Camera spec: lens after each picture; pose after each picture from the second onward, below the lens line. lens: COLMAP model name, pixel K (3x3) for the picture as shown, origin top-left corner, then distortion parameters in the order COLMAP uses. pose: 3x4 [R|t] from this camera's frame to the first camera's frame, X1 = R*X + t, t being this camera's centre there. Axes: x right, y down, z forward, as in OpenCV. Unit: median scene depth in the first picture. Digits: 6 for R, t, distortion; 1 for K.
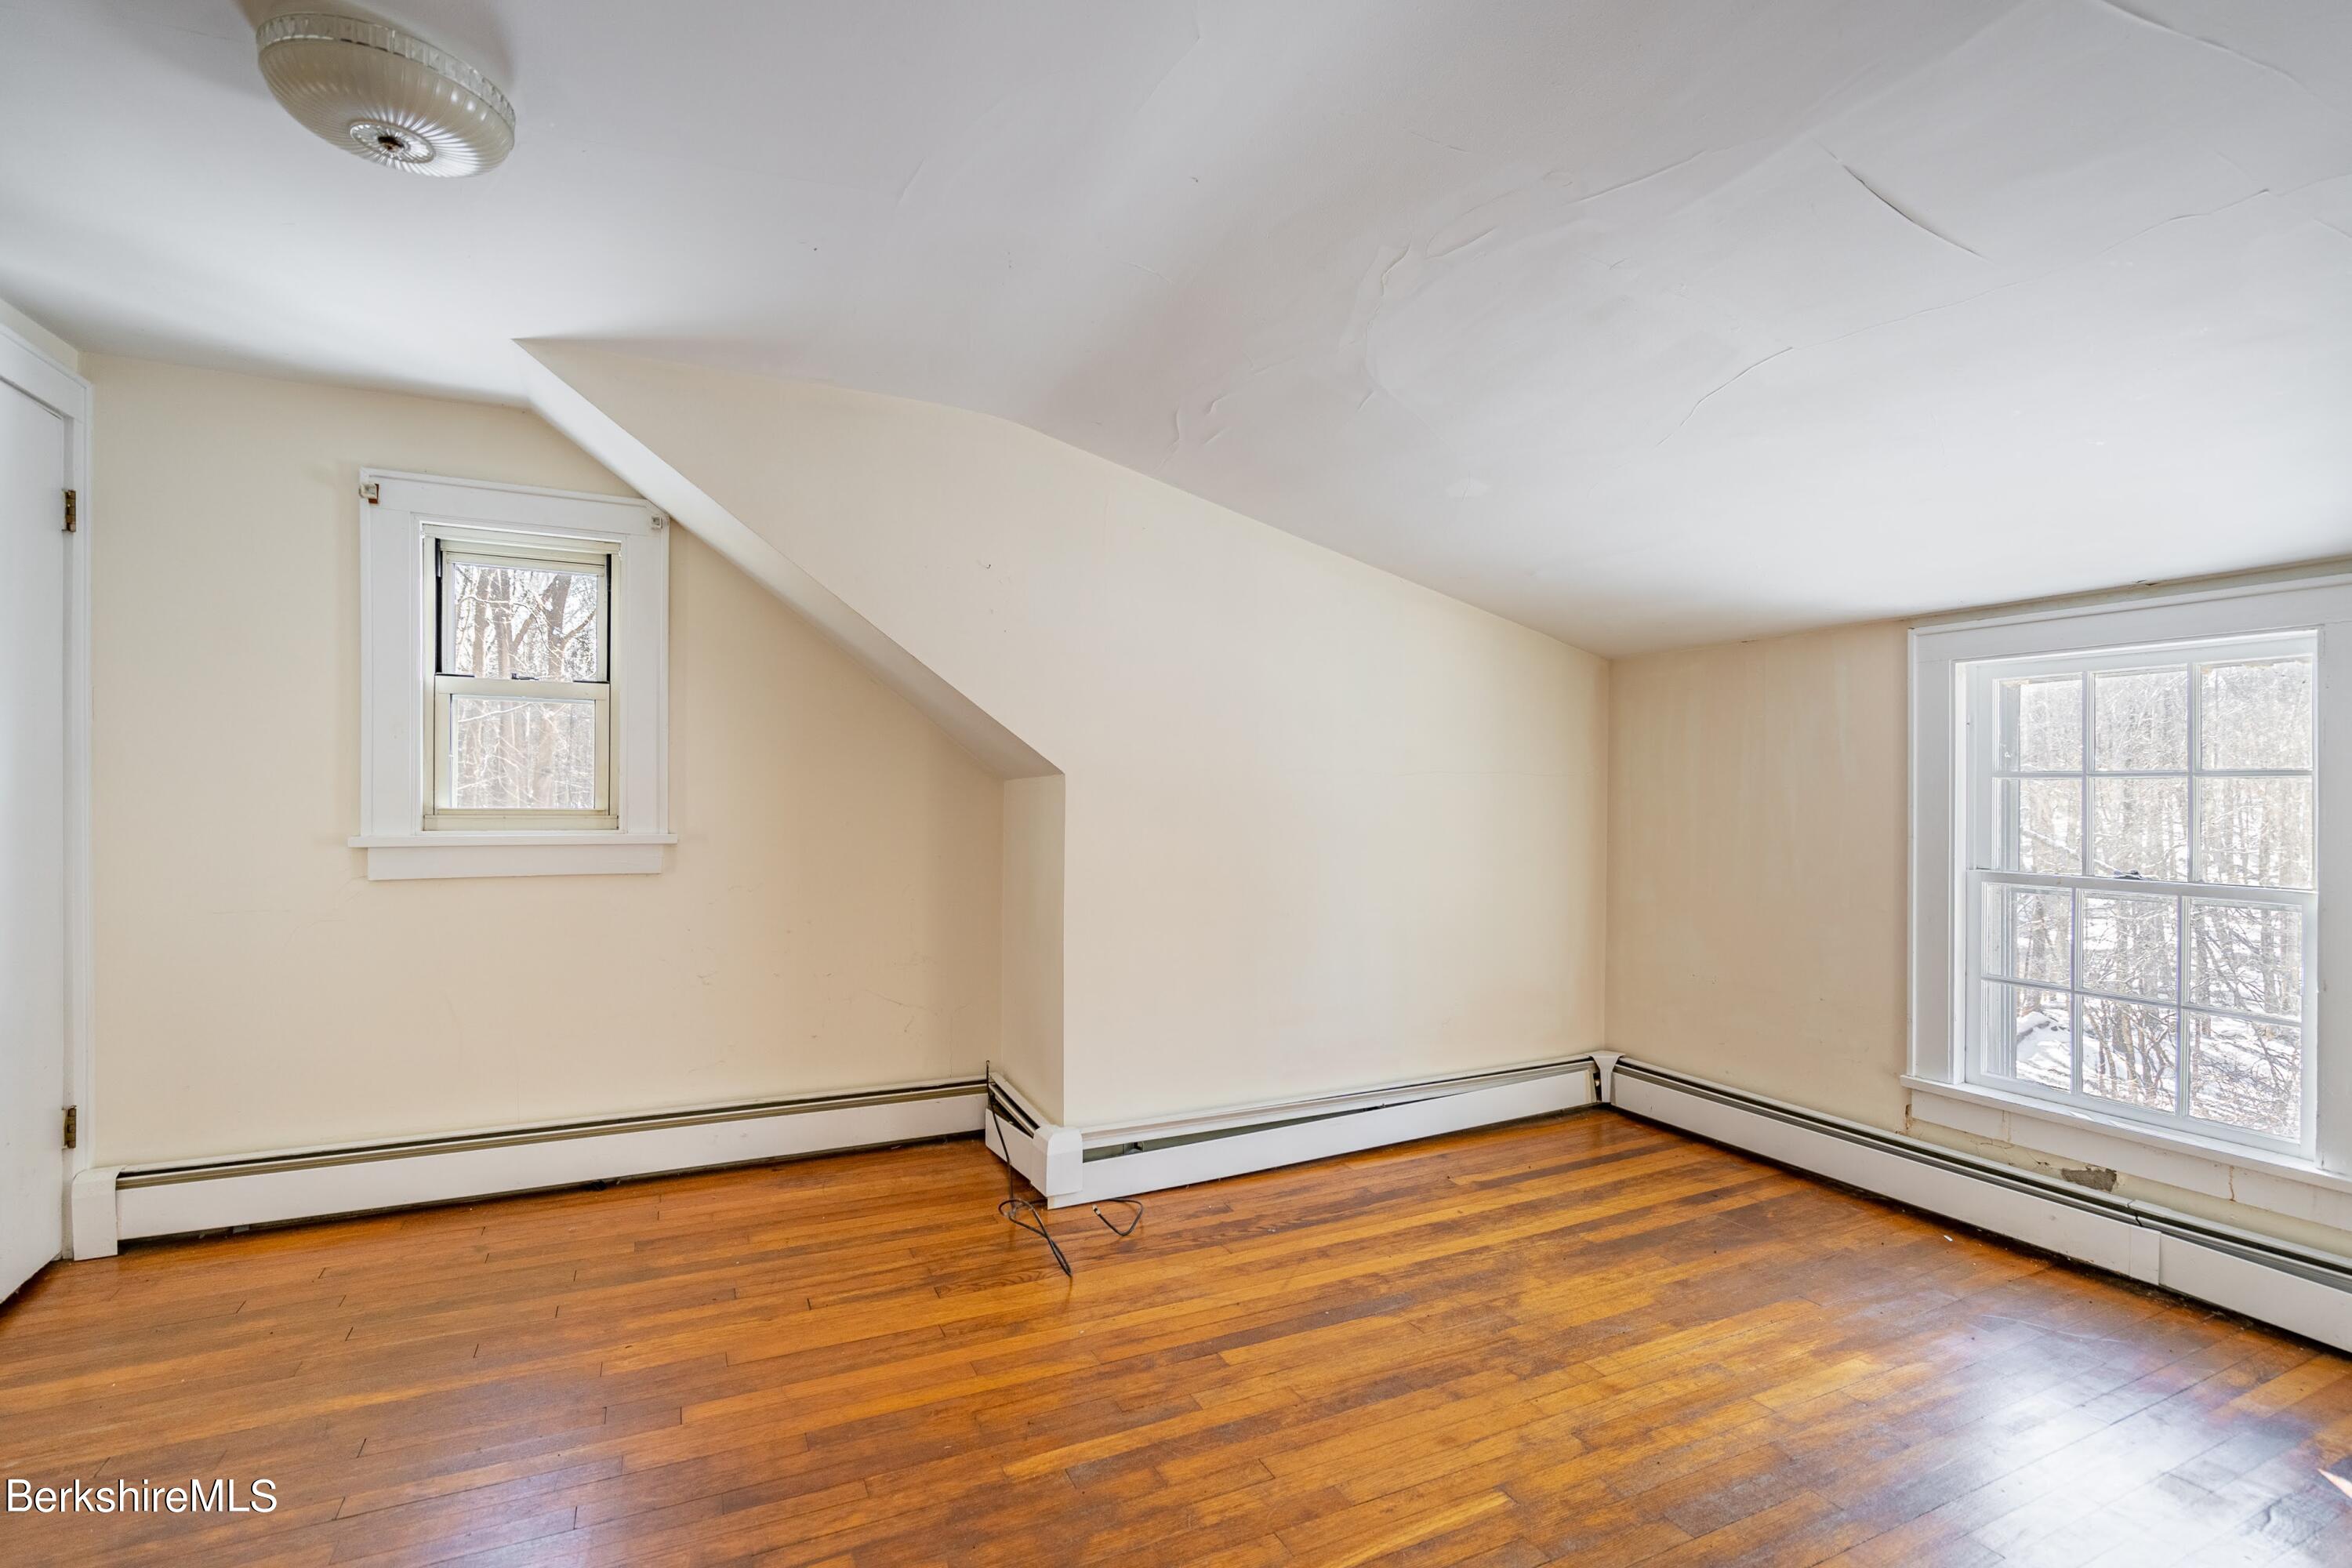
lens RADIAL K [[1070.5, 0, 1176.0], [0, 1070.5, 784.0], [0, 0, 1]] dist [0.000614, 0.000136]
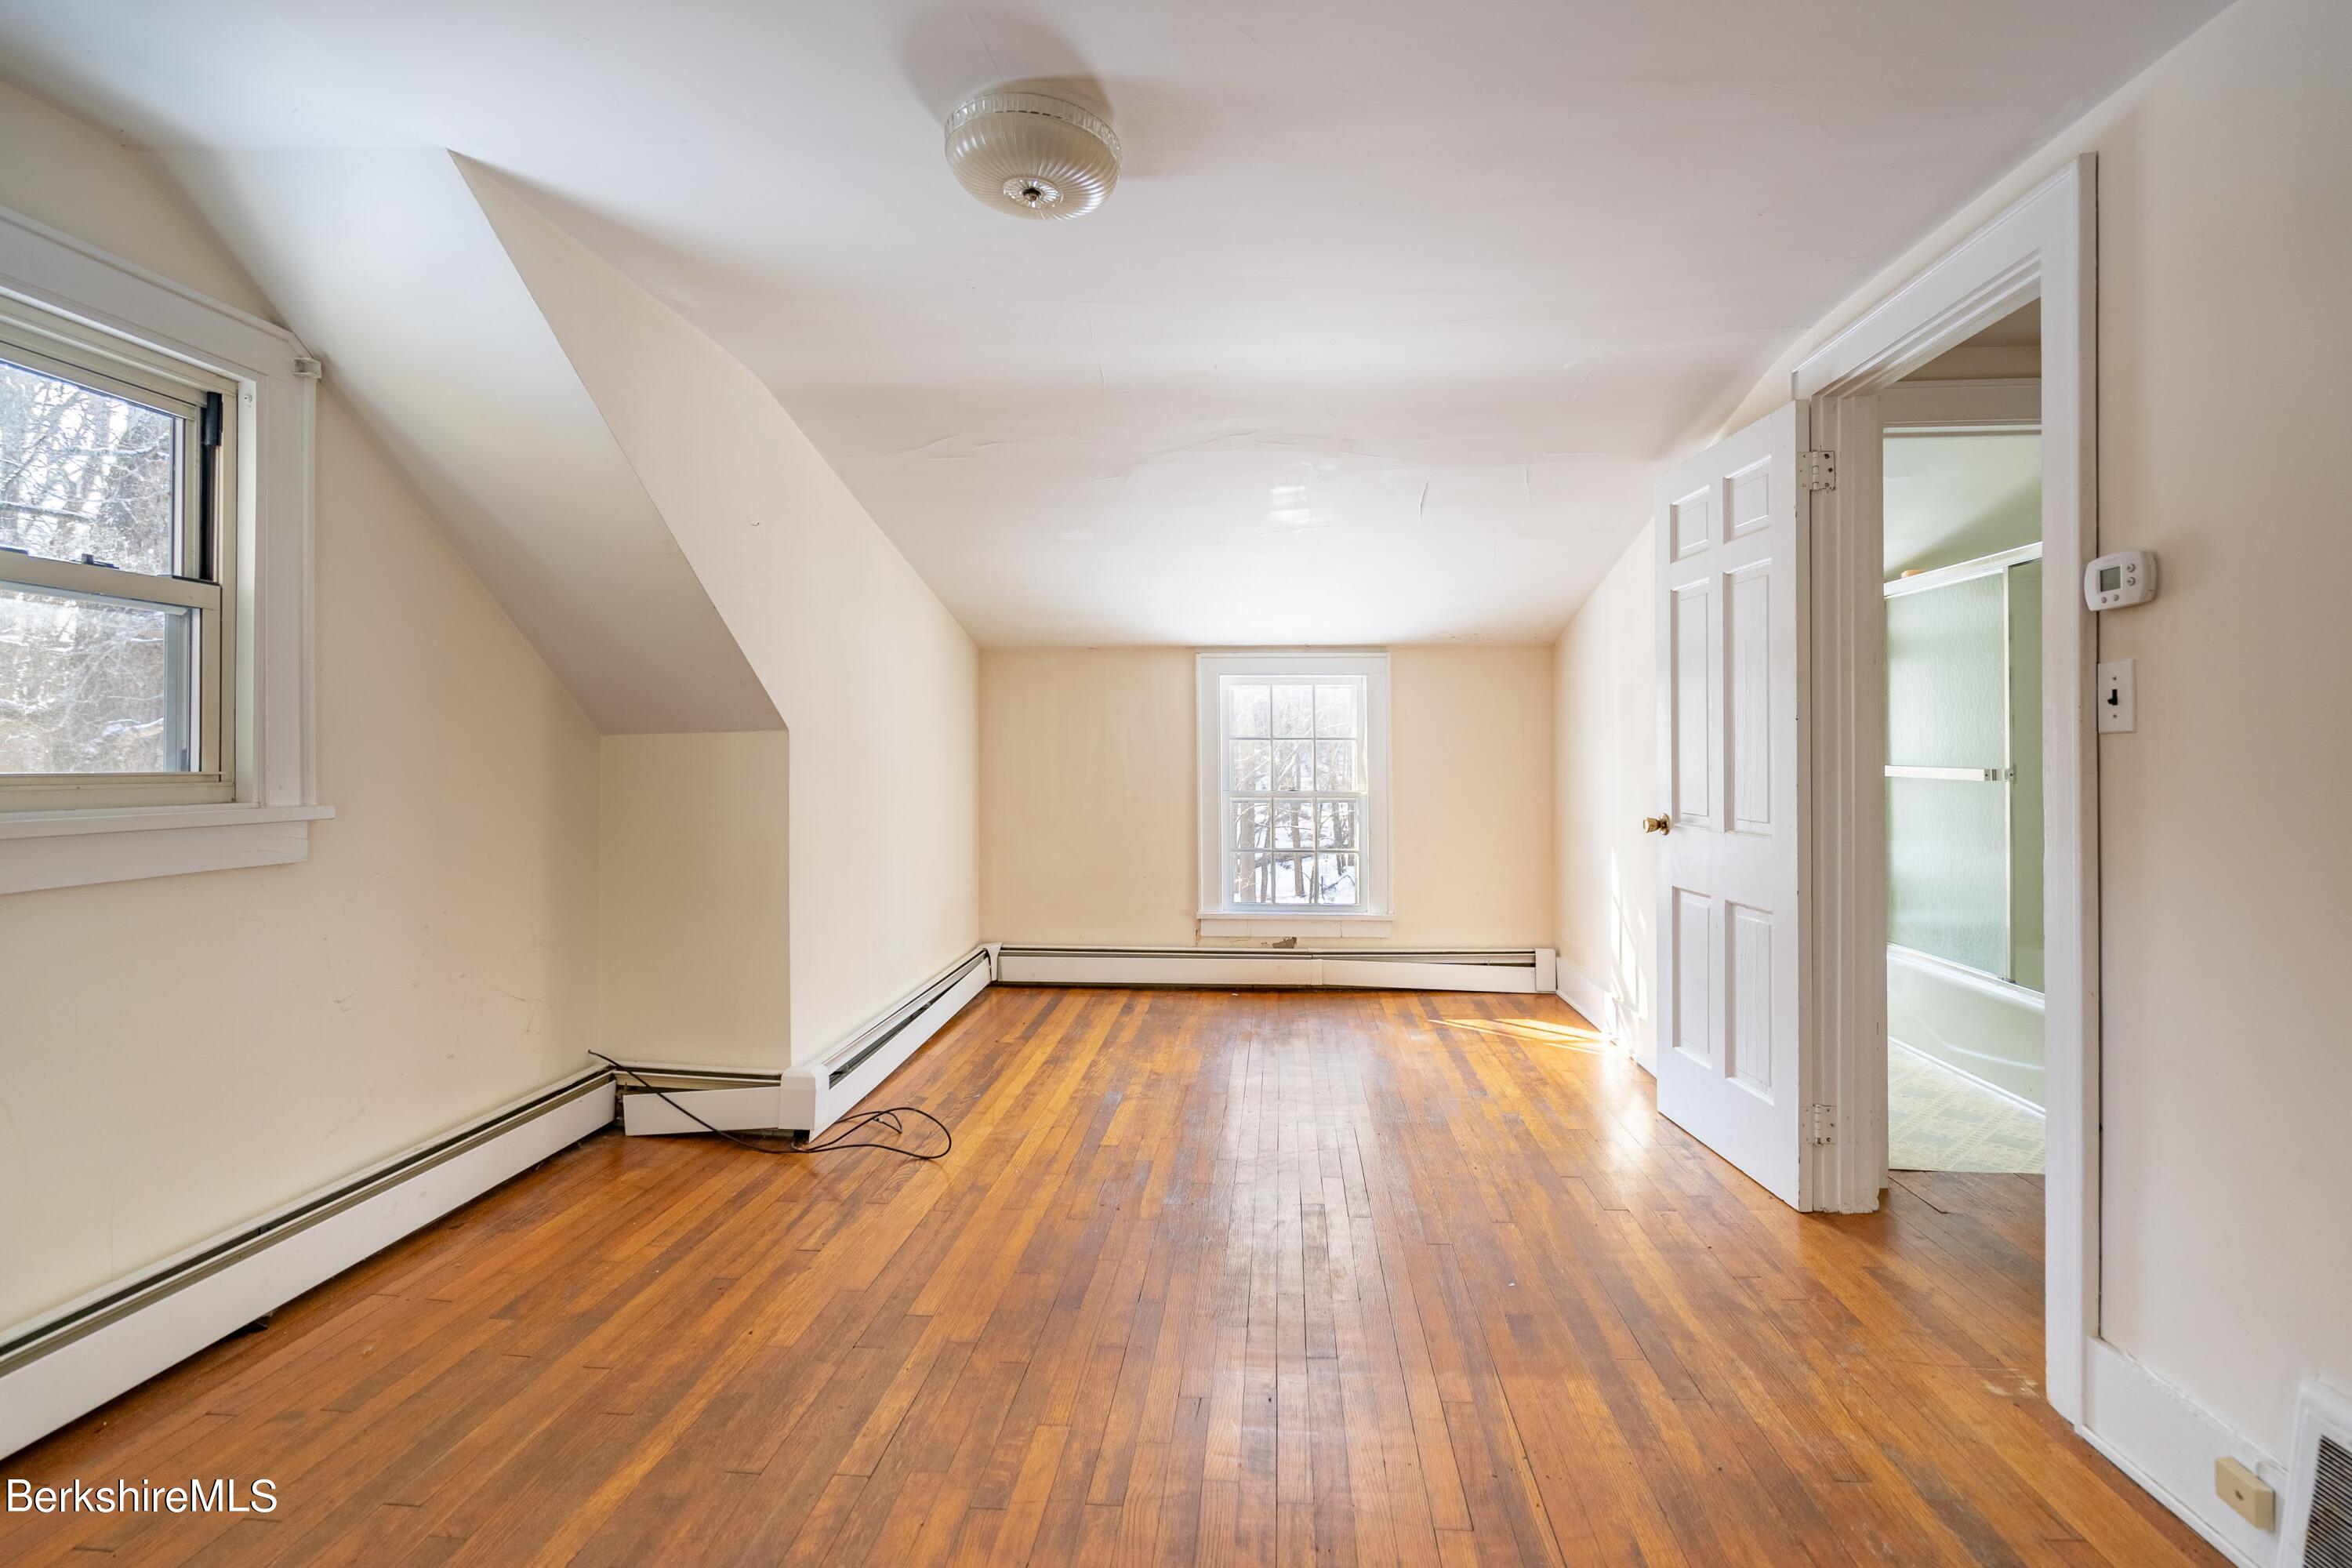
lens RADIAL K [[1119.0, 0, 1191.0], [0, 1119.0, 741.4], [0, 0, 1]] dist [-0.000015, 0.001339]
pose [[0.482299, 0.006111, 0.875986, -0.950213], [-0.004910, 0.999979, -0.004272, 0.004729], [-0.875993, -0.002240, 0.482318, 0.146768]]
